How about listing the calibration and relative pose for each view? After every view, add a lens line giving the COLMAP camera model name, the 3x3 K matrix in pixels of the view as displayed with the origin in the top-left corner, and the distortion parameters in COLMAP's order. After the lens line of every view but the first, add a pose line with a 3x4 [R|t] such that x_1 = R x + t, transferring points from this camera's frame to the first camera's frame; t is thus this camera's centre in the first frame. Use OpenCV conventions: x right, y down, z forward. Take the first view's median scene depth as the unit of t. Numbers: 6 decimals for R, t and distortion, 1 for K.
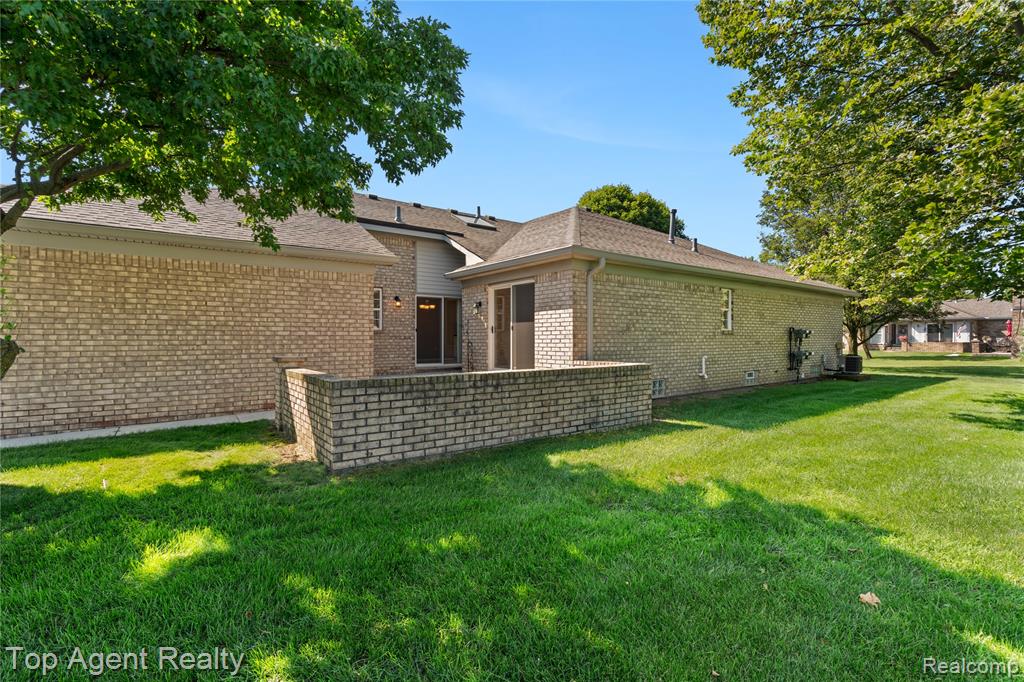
lens RADIAL K [[458.3, 0, 511.5], [0, 458.3, 341.6], [0, 0, 1]] dist [-0.002565, 0.000538]
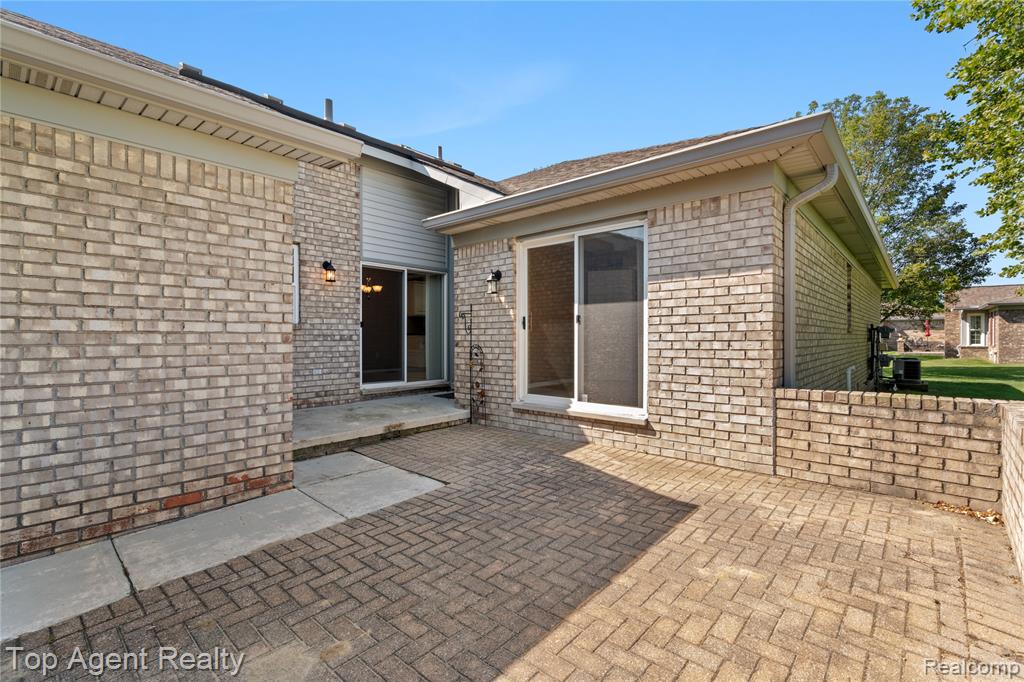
lens RADIAL K [[458.3, 0, 512.3], [0, 458.3, 341.5], [0, 0, 1]] dist [-0.002565, 0.000538]
pose [[0.979597, -0.002628, 0.200954, -0.187187], [0.002420, 0.999996, 0.001280, -0.005548], [-0.200957, -0.000768, 0.979600, 0.548919]]
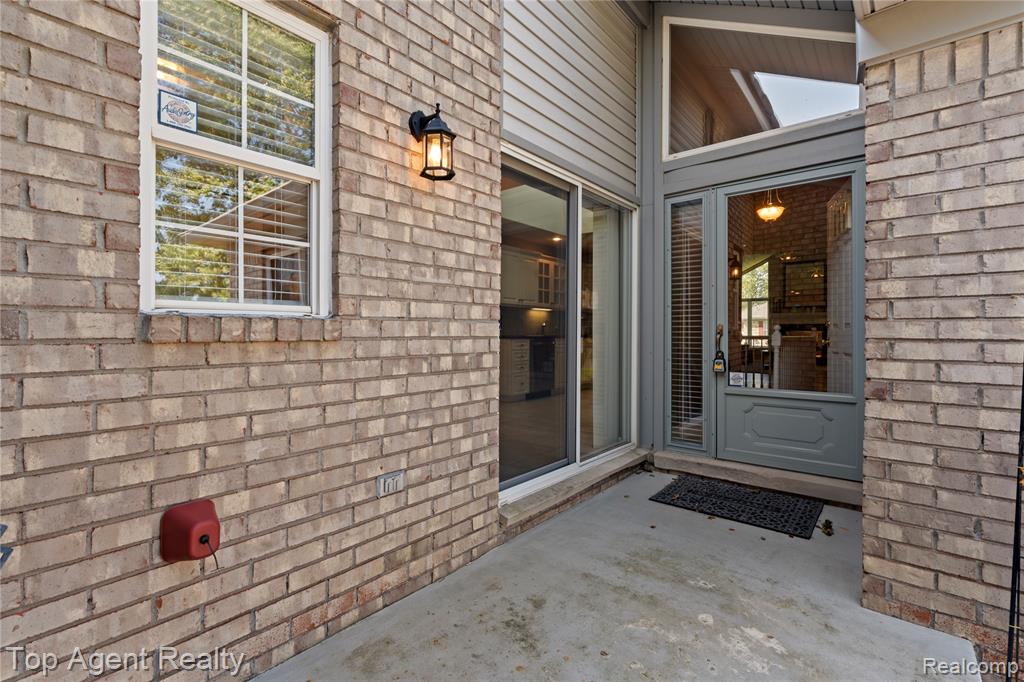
lens RADIAL K [[458.3, 0, 512.3], [0, 458.3, 333.7], [0, 0, 1]] dist [-0.002565, 0.000538]
pose [[0.973020, 0.001454, 0.230716, -0.332403], [-0.000713, 0.999994, -0.003292, -0.025193], [-0.230720, 0.003039, 0.973016, 1.080606]]
